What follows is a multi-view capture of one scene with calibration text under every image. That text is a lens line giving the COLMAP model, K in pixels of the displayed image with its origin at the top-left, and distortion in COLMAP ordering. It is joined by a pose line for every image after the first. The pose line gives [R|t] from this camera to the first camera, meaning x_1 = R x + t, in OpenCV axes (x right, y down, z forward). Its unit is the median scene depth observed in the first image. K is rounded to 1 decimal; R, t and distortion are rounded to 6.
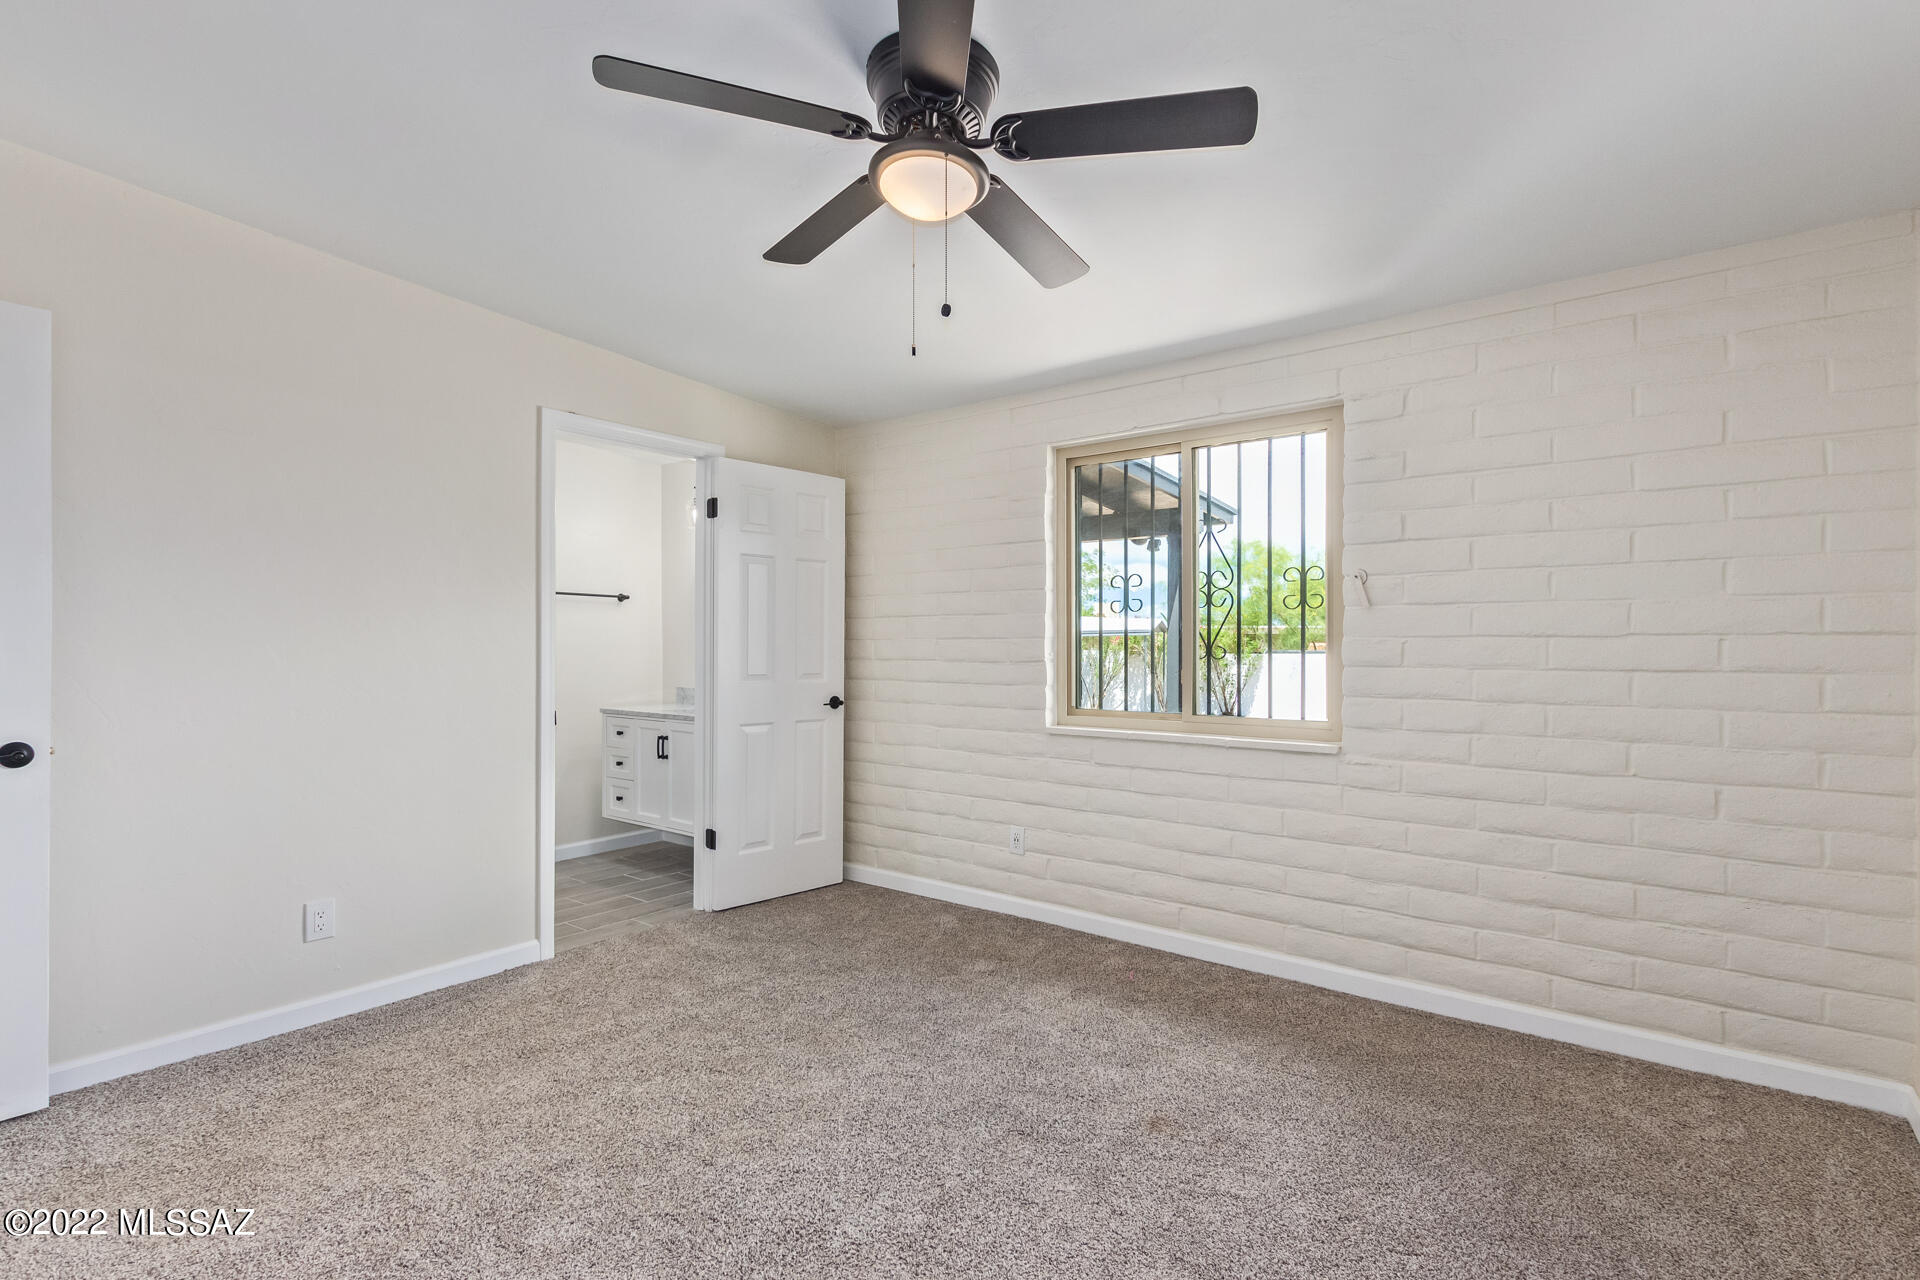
lens RADIAL K [[896.1, 0, 960.0], [0, 896.1, 640.0], [0, 0, 1]] dist [0.000311, 0.000227]
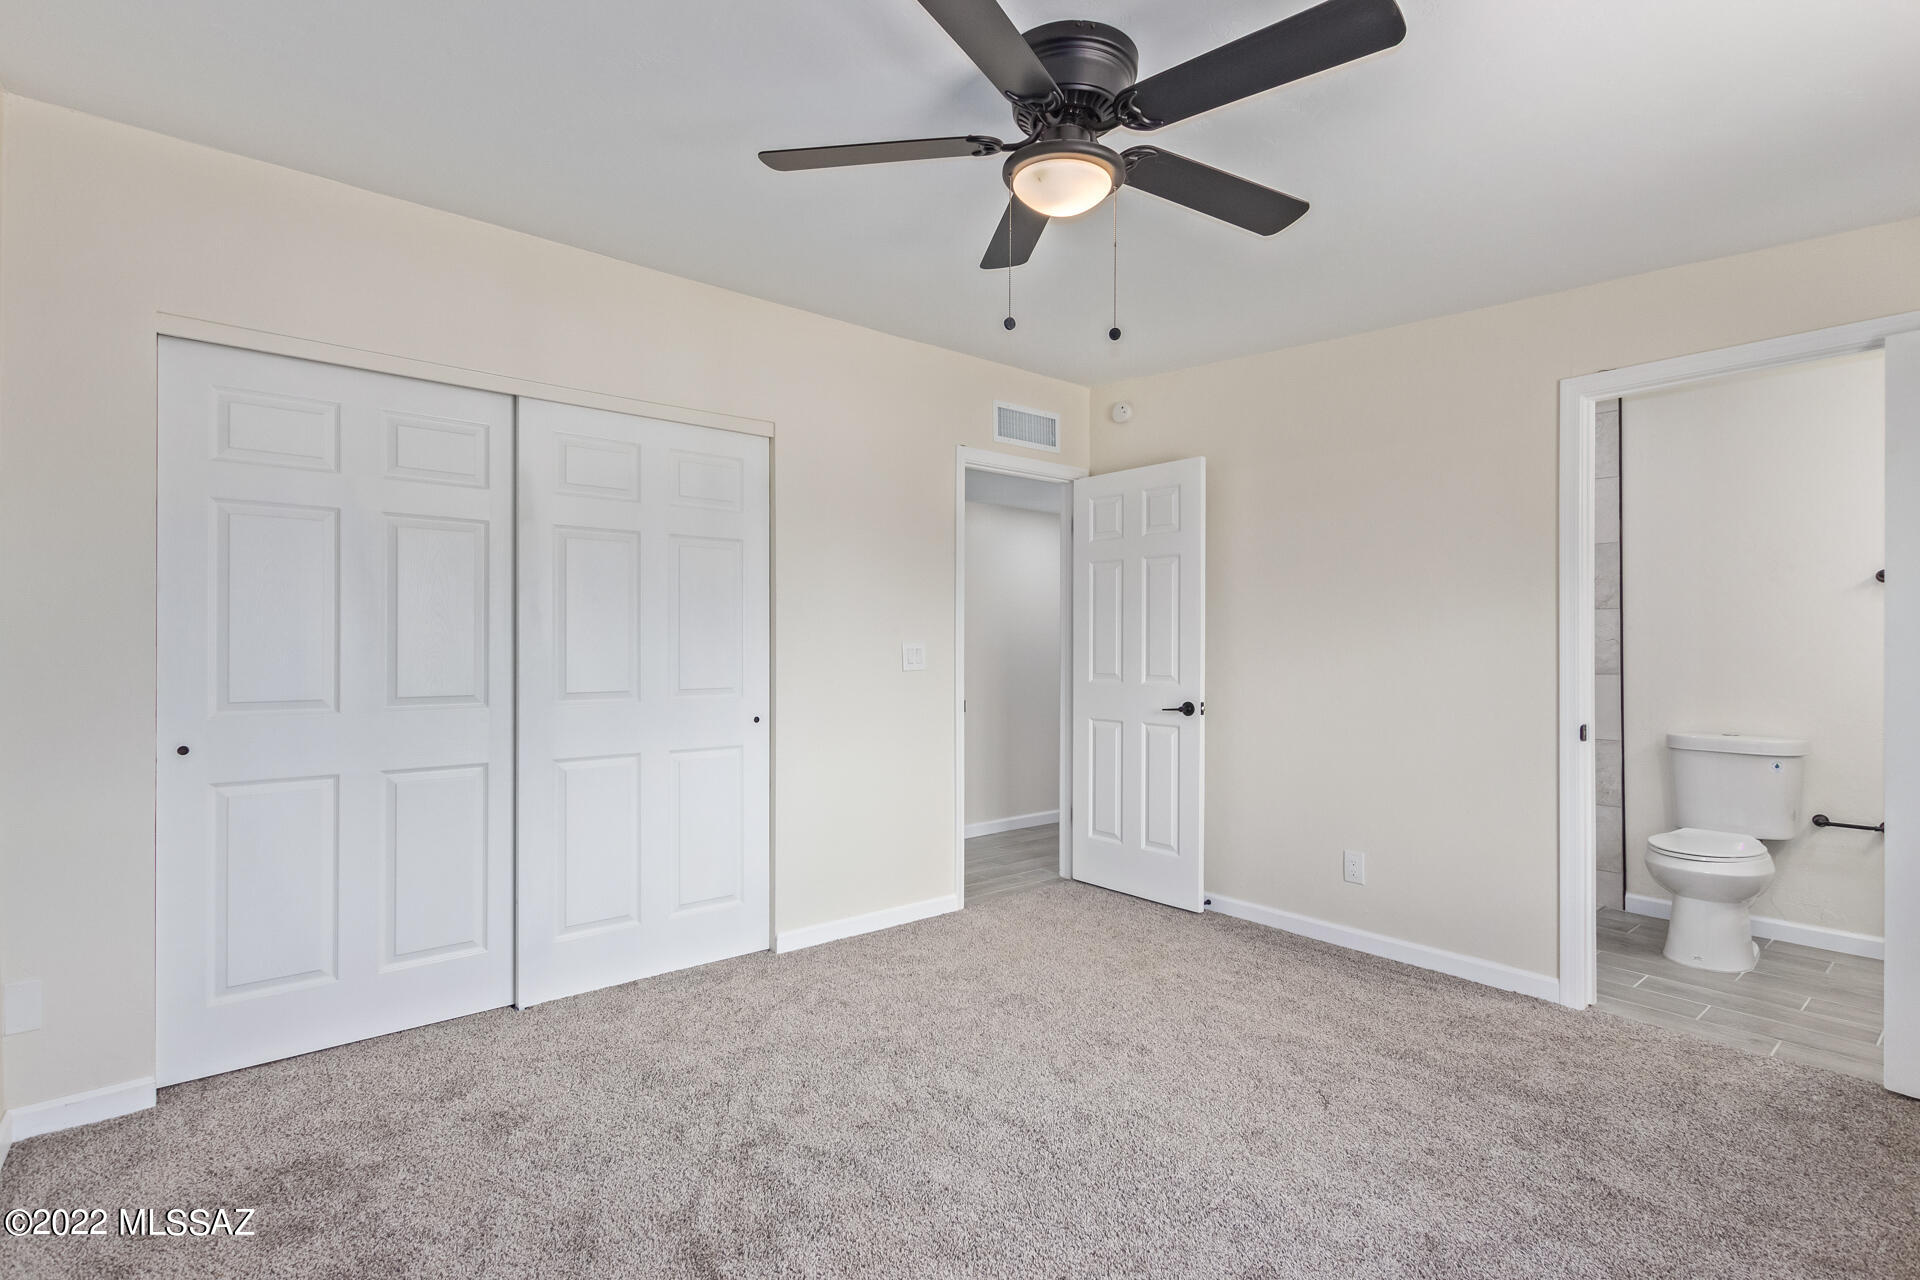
lens RADIAL K [[896.1, 0, 960.0], [0, 896.1, 640.0], [0, 0, 1]] dist [0.000311, 0.000227]
pose [[-0.211117, -0.009161, -0.977418, 0.386712], [0.004105, 0.999939, -0.010259, 0.003076], [0.977452, -0.006178, -0.211066, 0.446897]]
